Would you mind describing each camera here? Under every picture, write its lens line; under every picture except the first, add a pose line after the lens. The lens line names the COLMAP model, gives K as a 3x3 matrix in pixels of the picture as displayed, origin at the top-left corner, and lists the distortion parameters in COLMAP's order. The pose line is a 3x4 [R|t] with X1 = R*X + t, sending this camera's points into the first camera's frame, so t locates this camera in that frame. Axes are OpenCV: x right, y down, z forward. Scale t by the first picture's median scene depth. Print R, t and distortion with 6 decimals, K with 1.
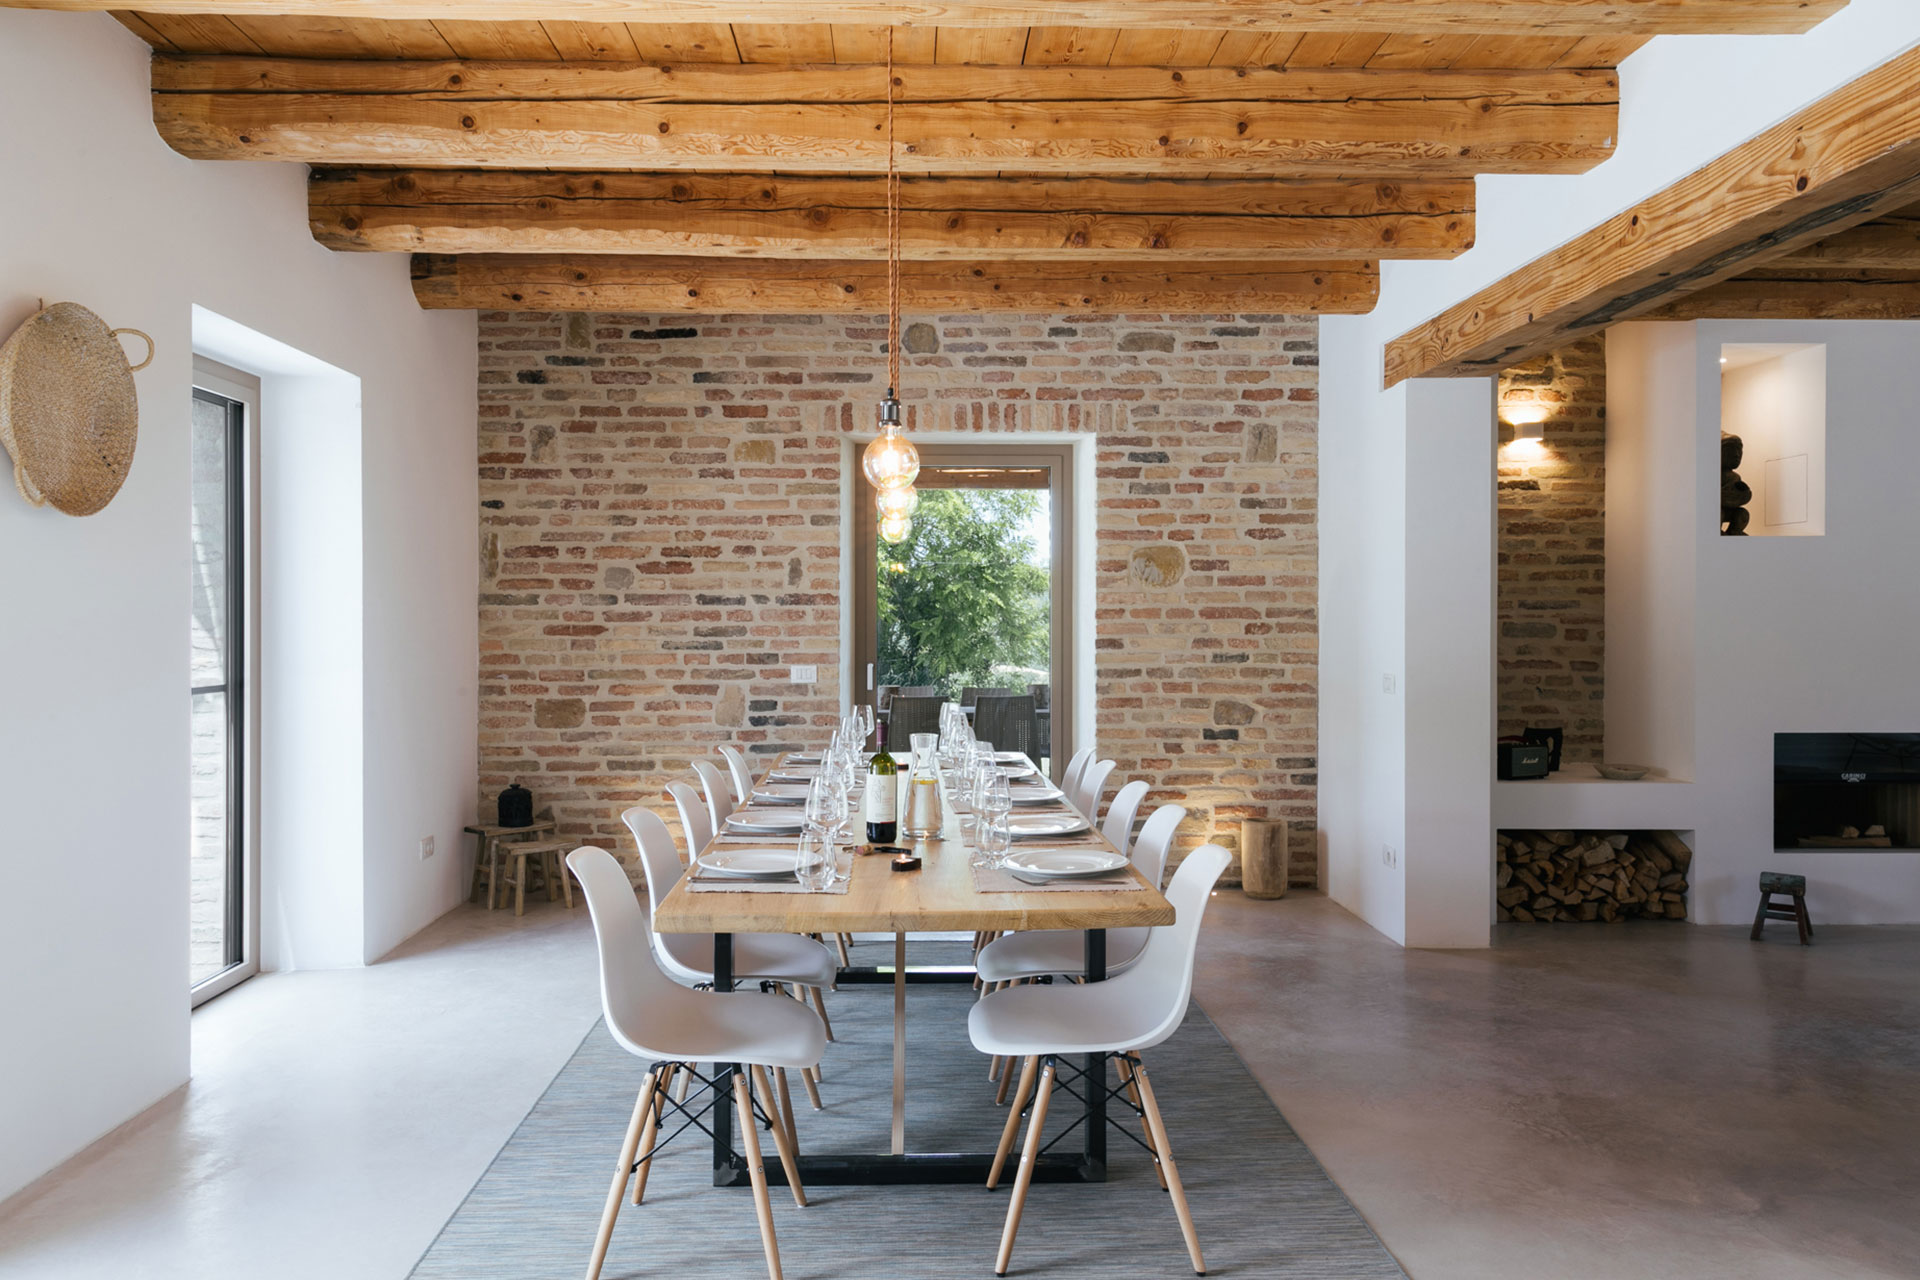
lens RADIAL K [[1570.7, 0, 960.0], [0, 1570.7, 640.0], [0, 0, 1]] dist [0.063497, -0.006487]
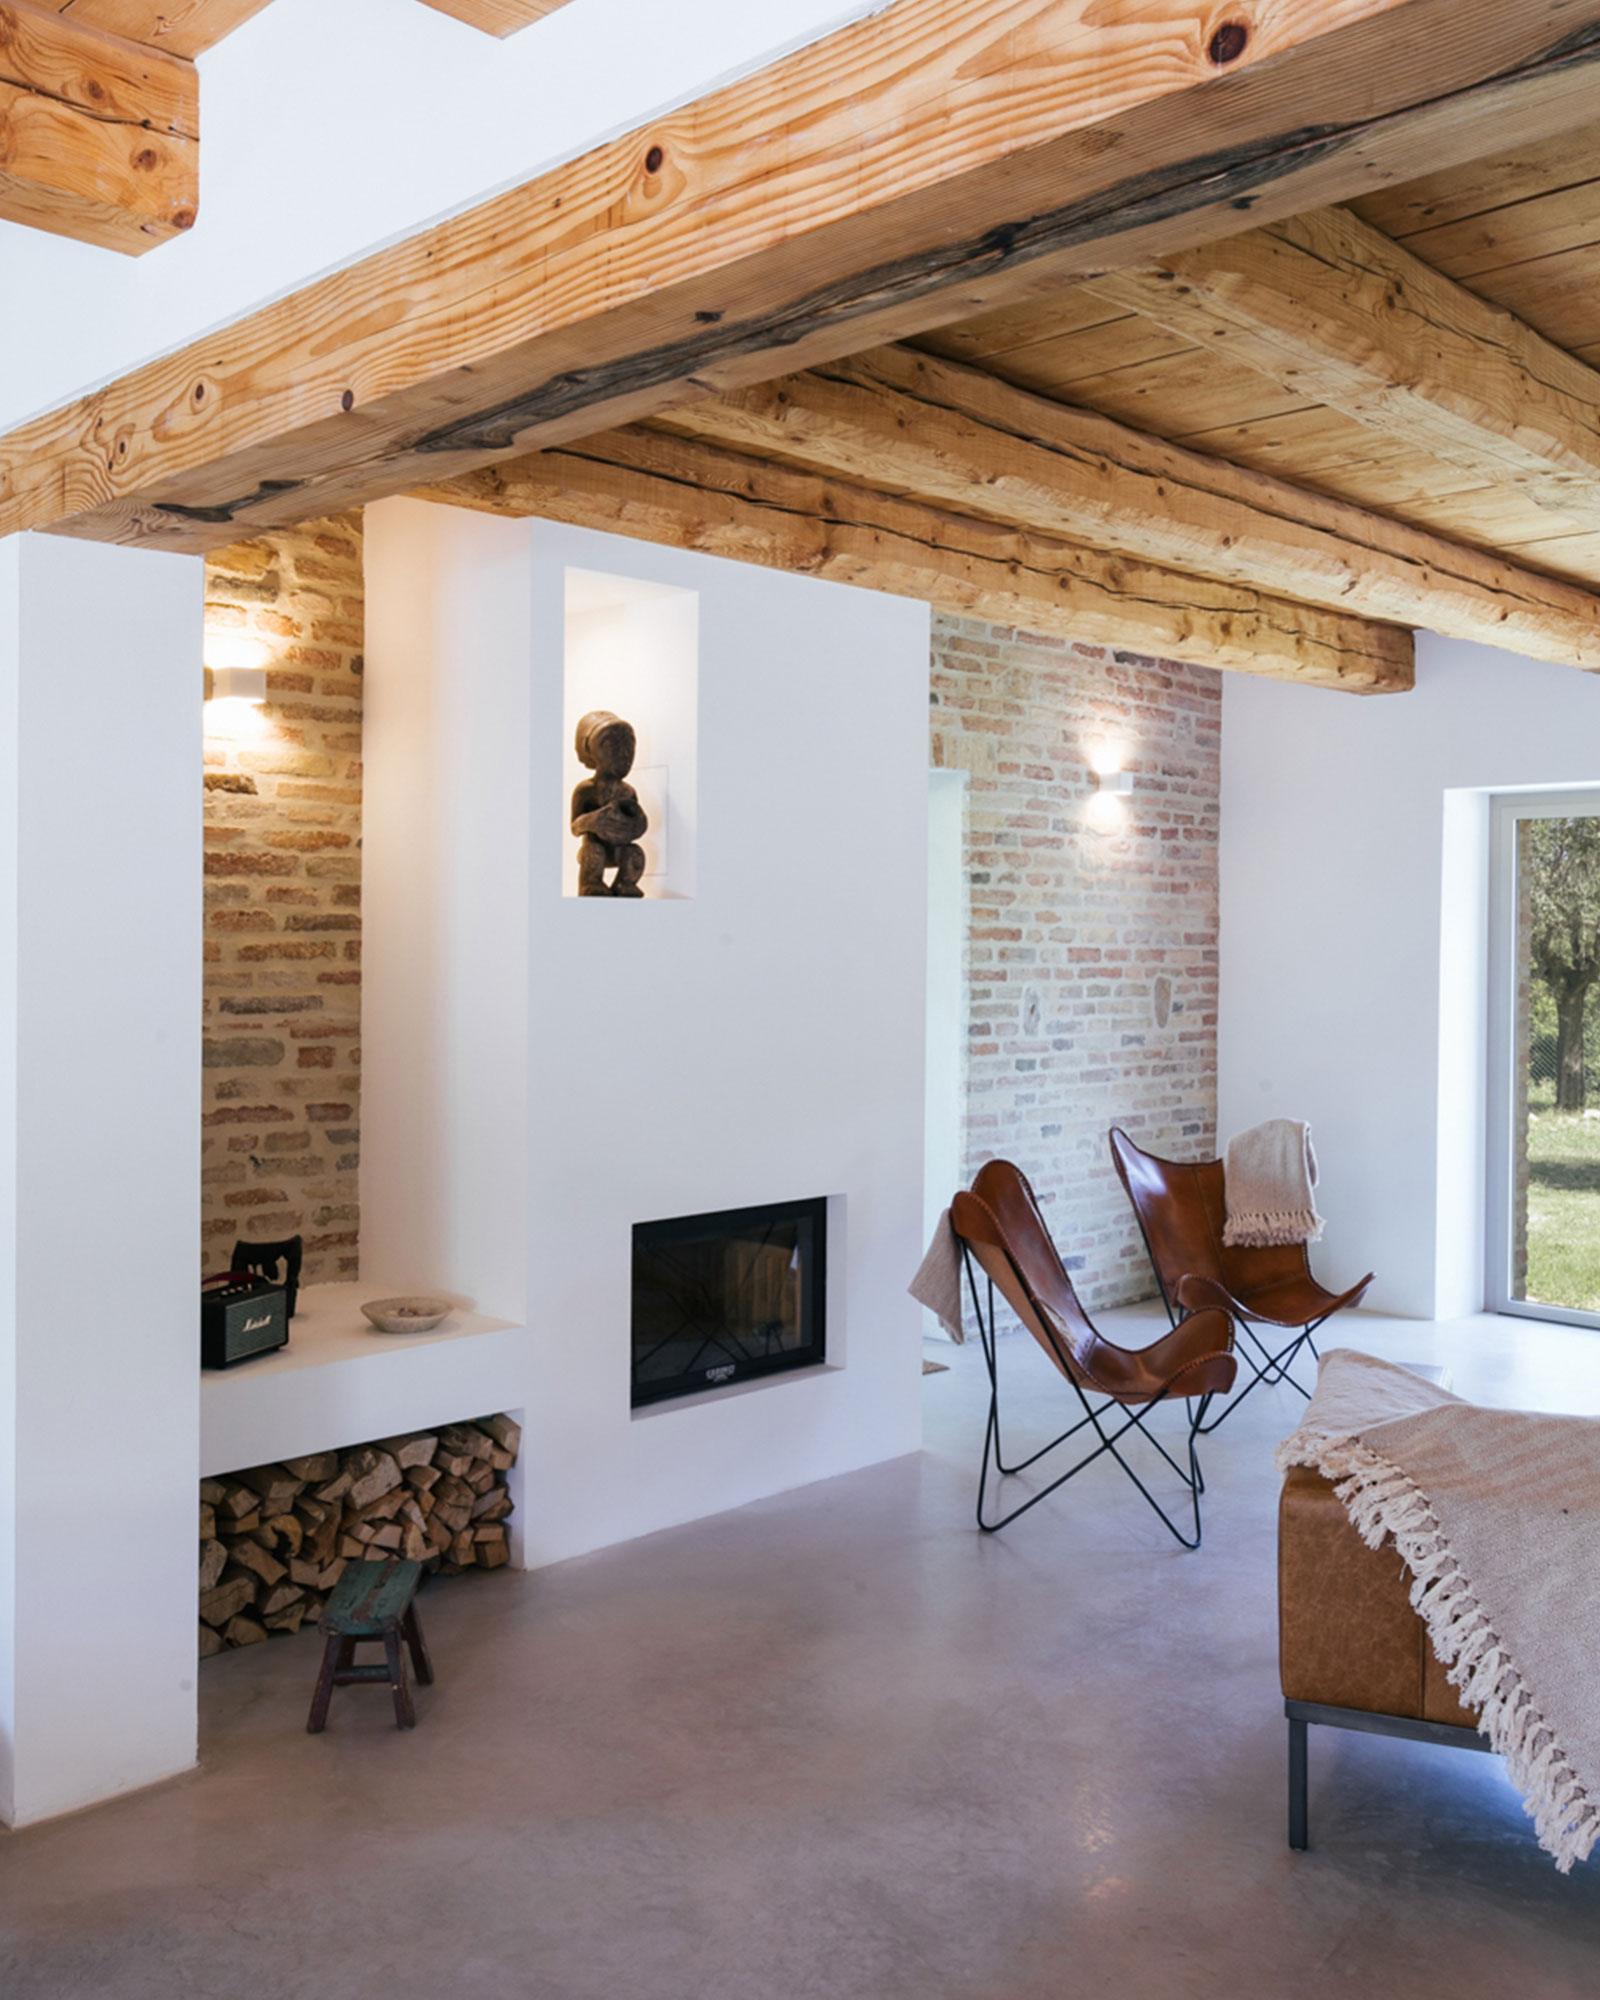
lens RADIAL K [[1780.3, 0, 755.7], [0, 1780.3, 968.5], [0, 0, 1]] dist [-0.001692, 0.002920]
pose [[0.766755, -0.004130, 0.641926, 0.113478], [-0.008305, 0.999832, 0.016354, -0.050416], [-0.641886, -0.017871, 0.766592, 0.456606]]
